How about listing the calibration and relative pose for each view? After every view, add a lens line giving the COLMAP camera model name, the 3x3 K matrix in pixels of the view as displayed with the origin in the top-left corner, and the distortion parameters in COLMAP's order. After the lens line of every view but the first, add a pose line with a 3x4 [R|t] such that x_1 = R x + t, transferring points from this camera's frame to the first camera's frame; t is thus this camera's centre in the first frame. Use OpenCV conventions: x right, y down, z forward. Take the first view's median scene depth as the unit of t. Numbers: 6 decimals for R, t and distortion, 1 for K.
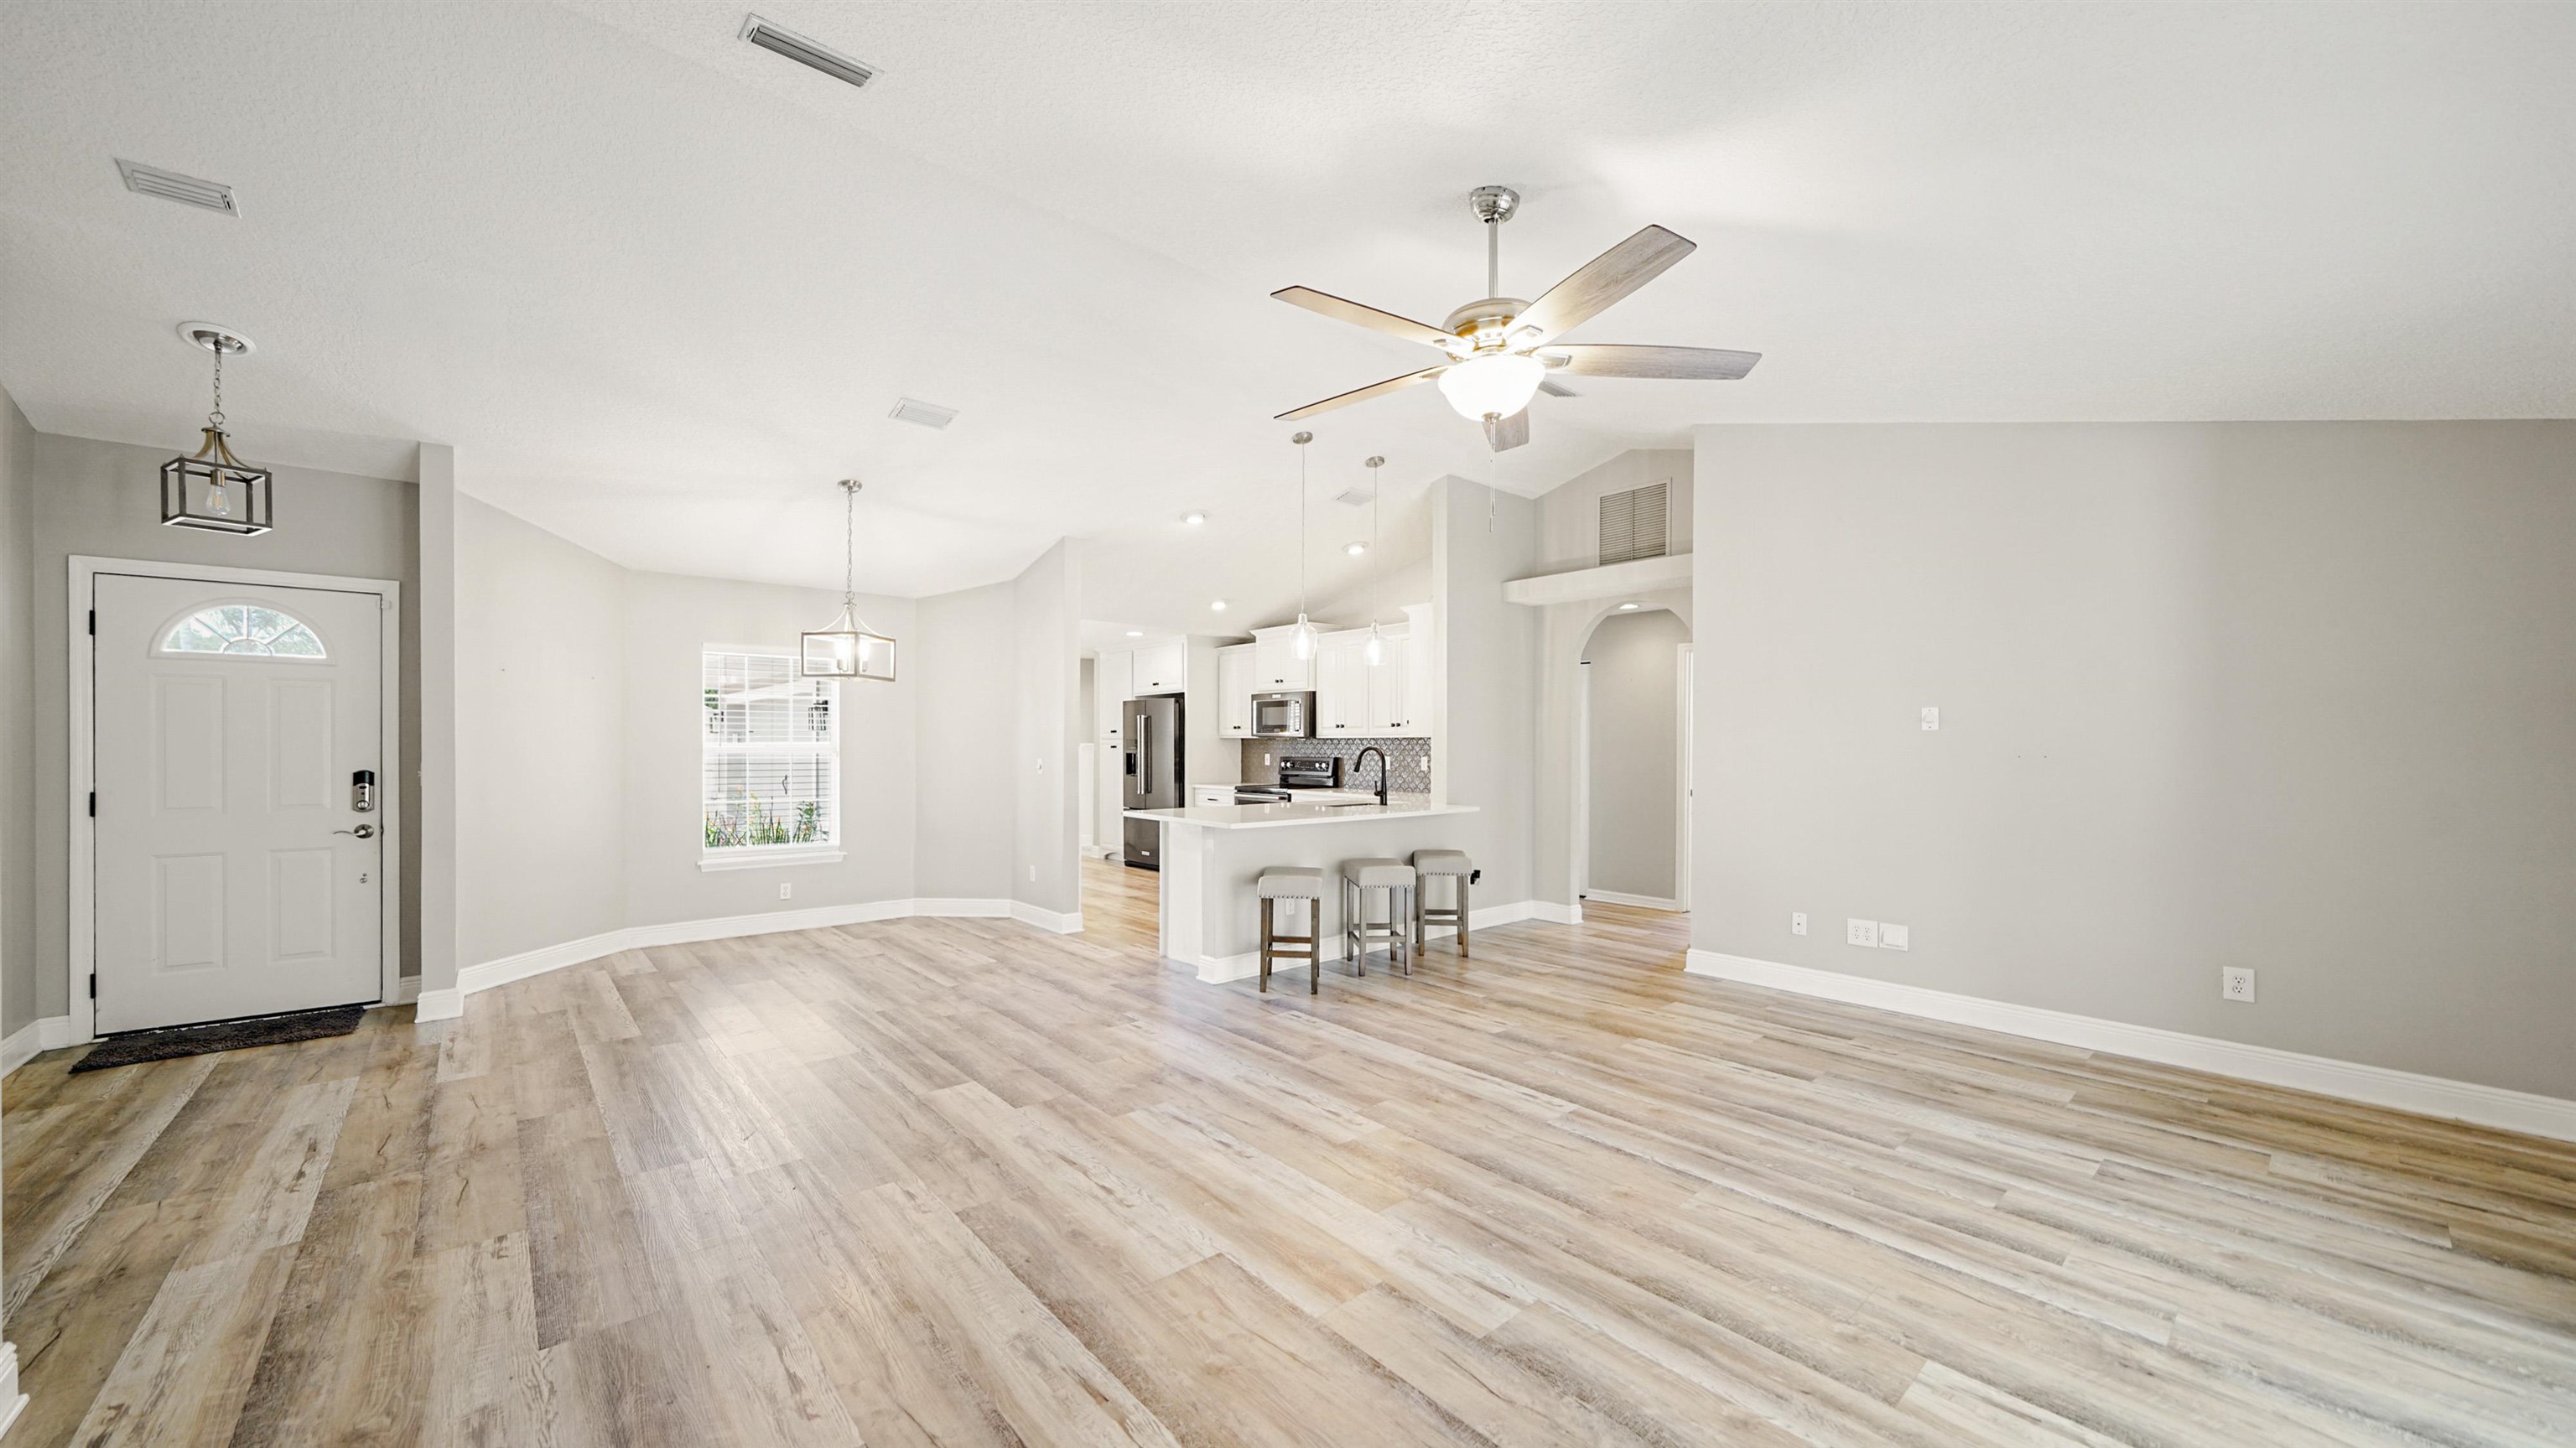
lens RADIAL K [[922.9, 0, 1267.7], [0, 922.9, 742.5], [0, 0, 1]] dist [-0.002795, -0.000752]
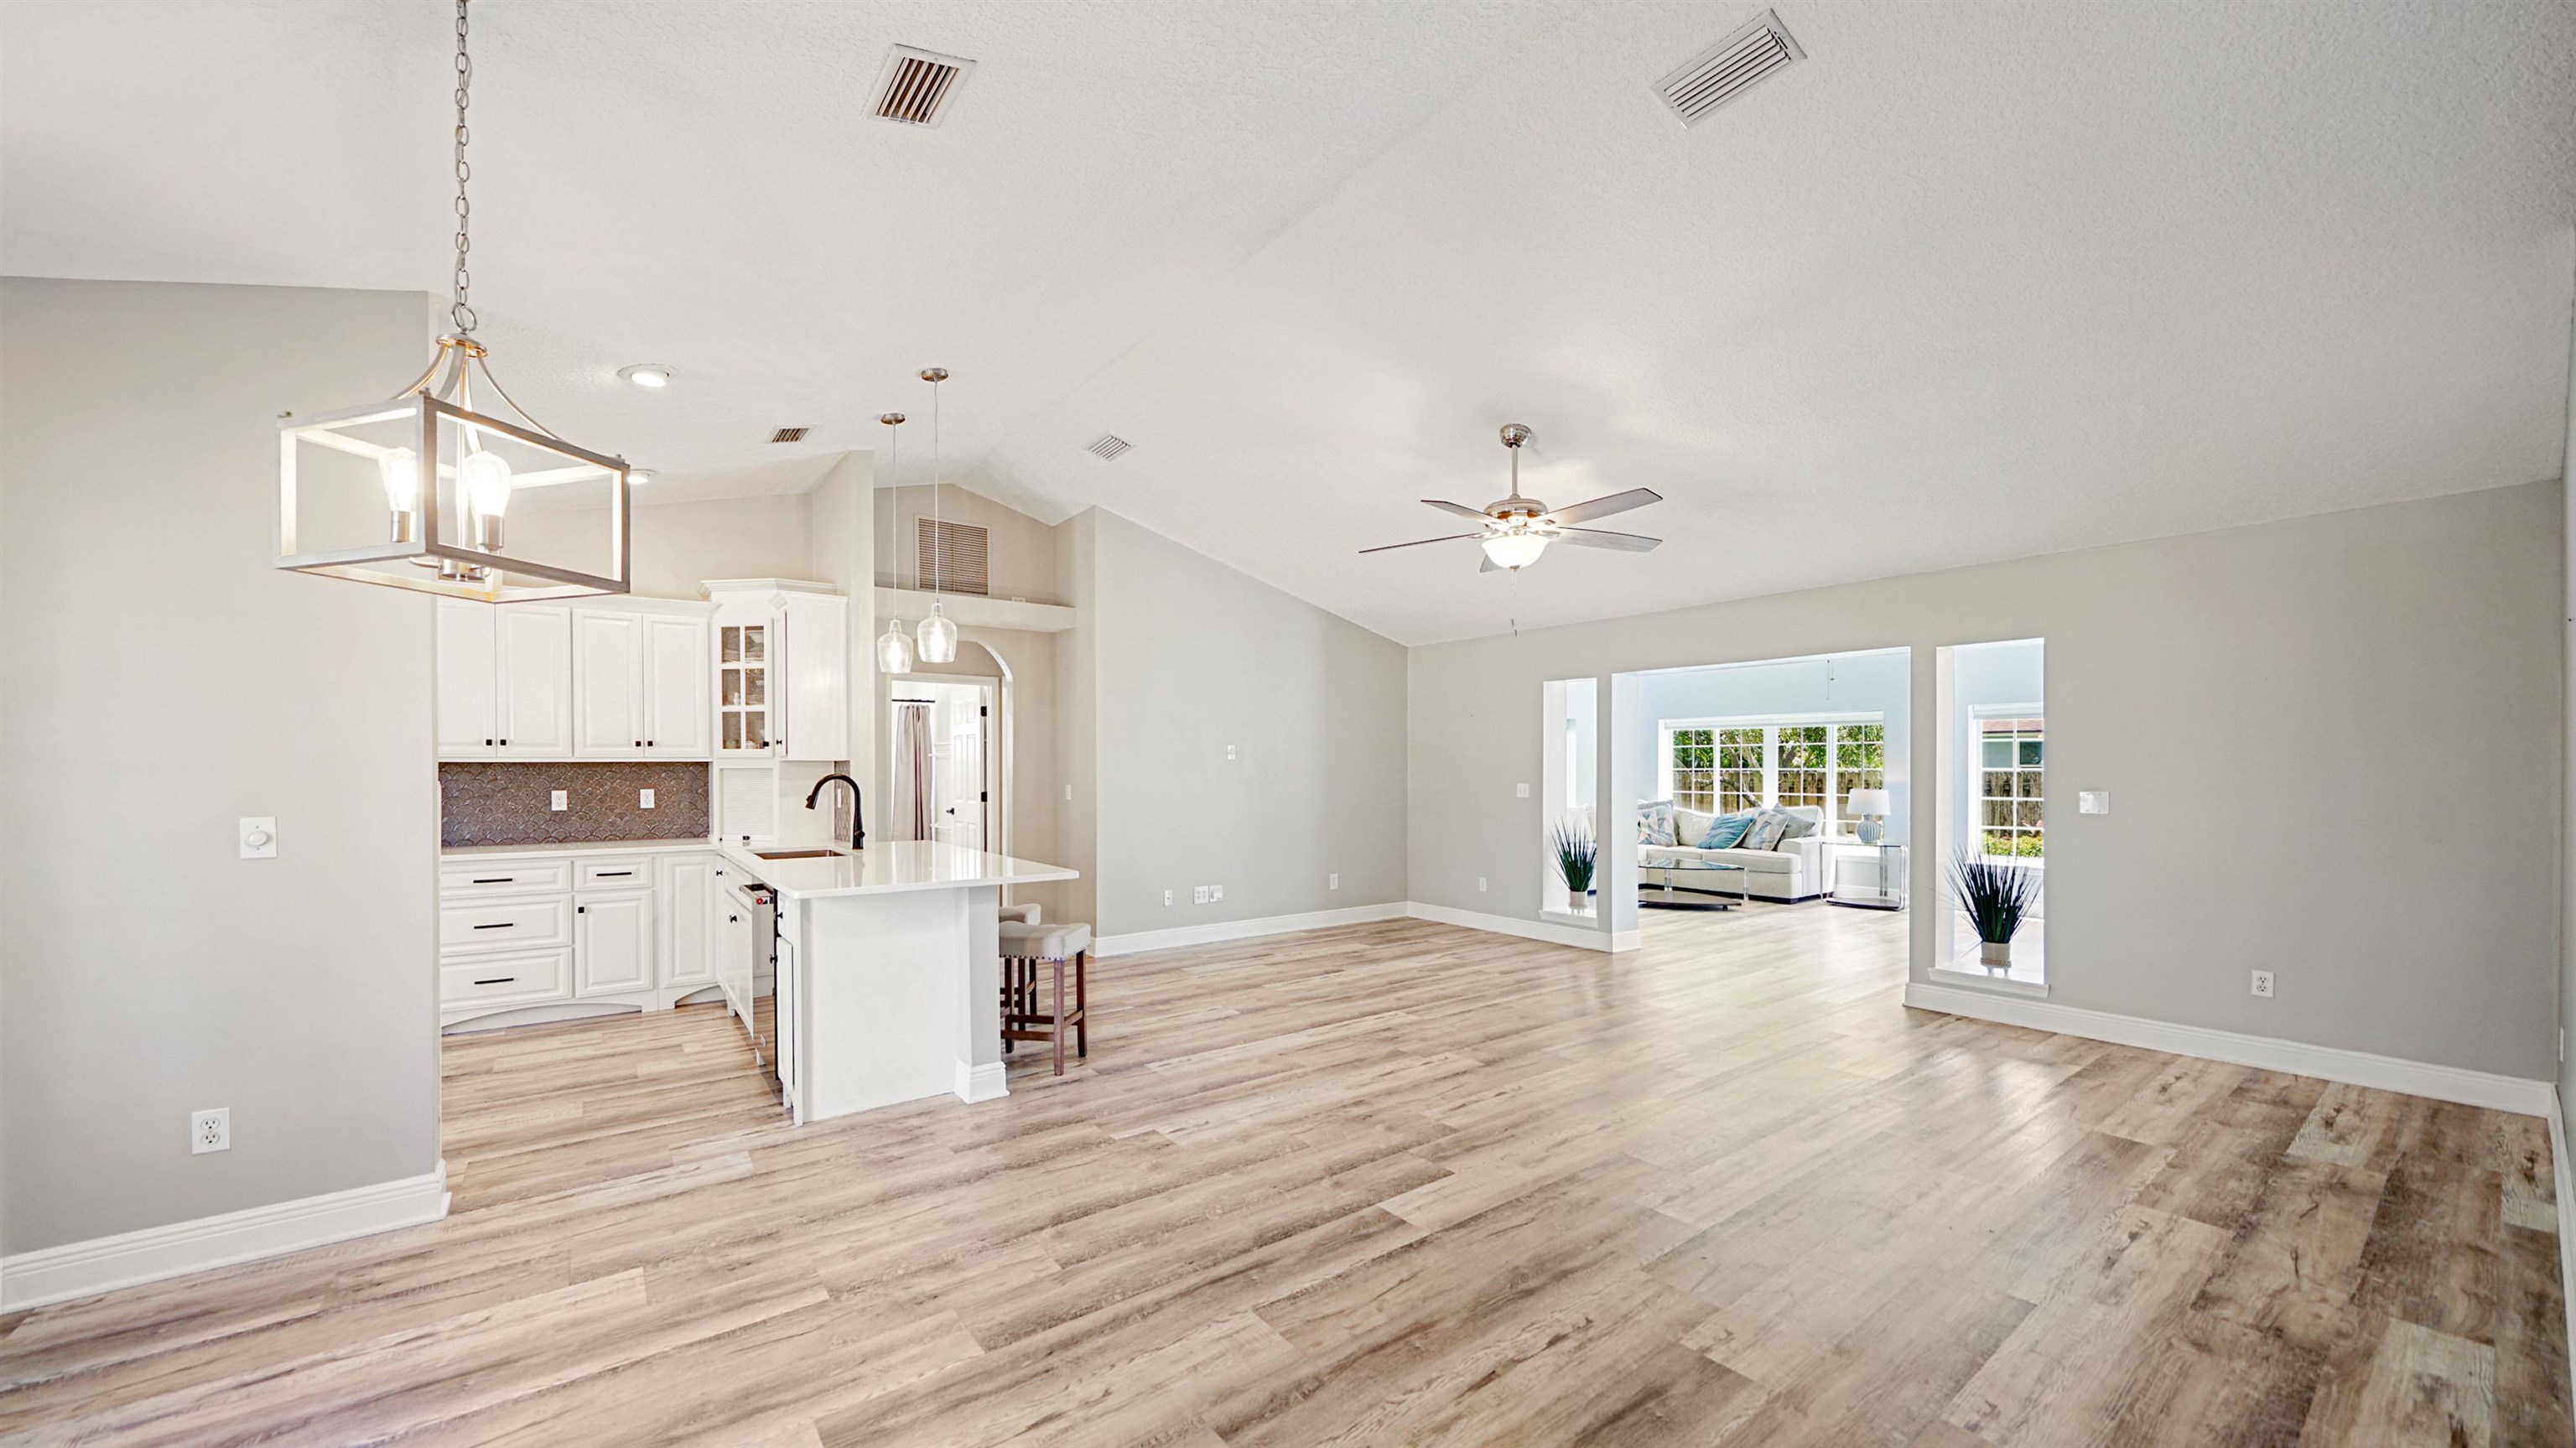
lens RADIAL K [[922.9, 0, 1273.2], [0, 922.9, 771.9], [0, 0, 1]] dist [-0.002795, -0.000752]
pose [[0.068624, -0.008420, 0.997607, -1.058218], [0.001380, 0.999964, 0.008344, -0.006482], [-0.997642, 0.000804, 0.068633, 0.991623]]
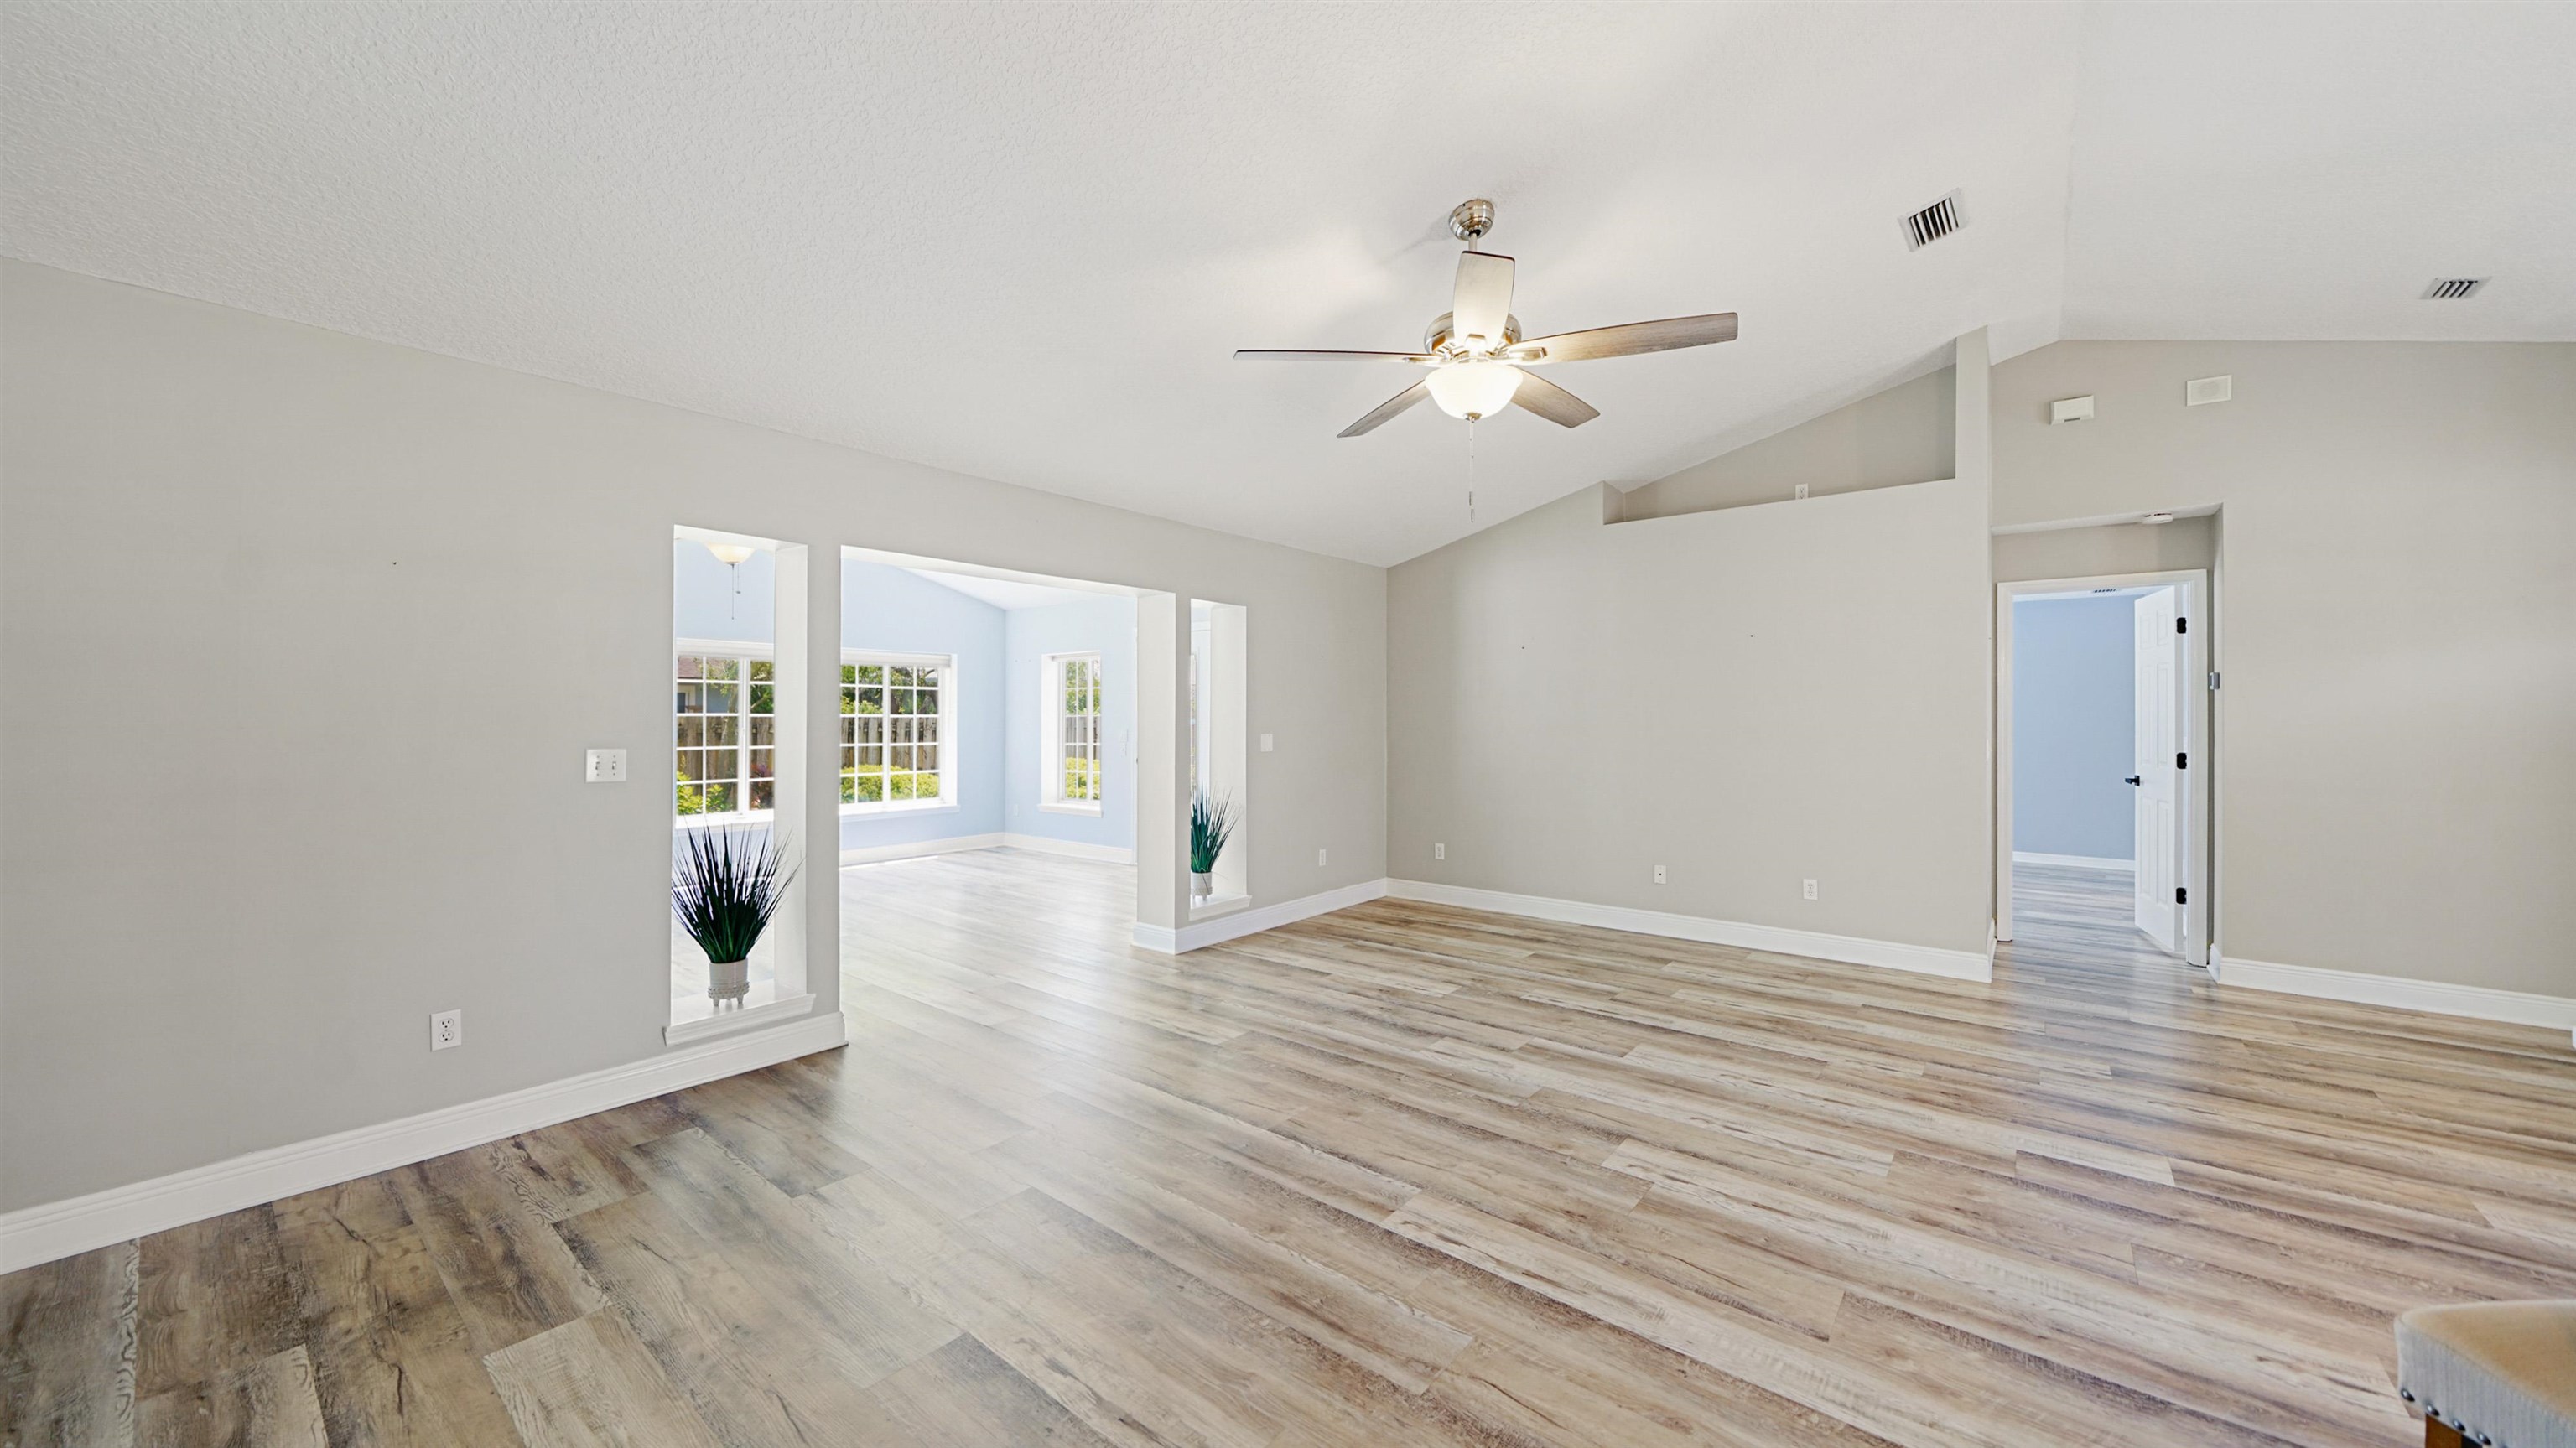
lens RADIAL K [[922.9, 0, 1281.3], [0, 922.9, 711.4], [0, 0, 1]] dist [-0.002795, -0.000752]
pose [[-0.984835, -0.008164, -0.173300, 0.488736], [-0.007411, 0.999960, -0.004997, -0.000118], [0.173334, -0.003637, -0.984856, 1.530988]]
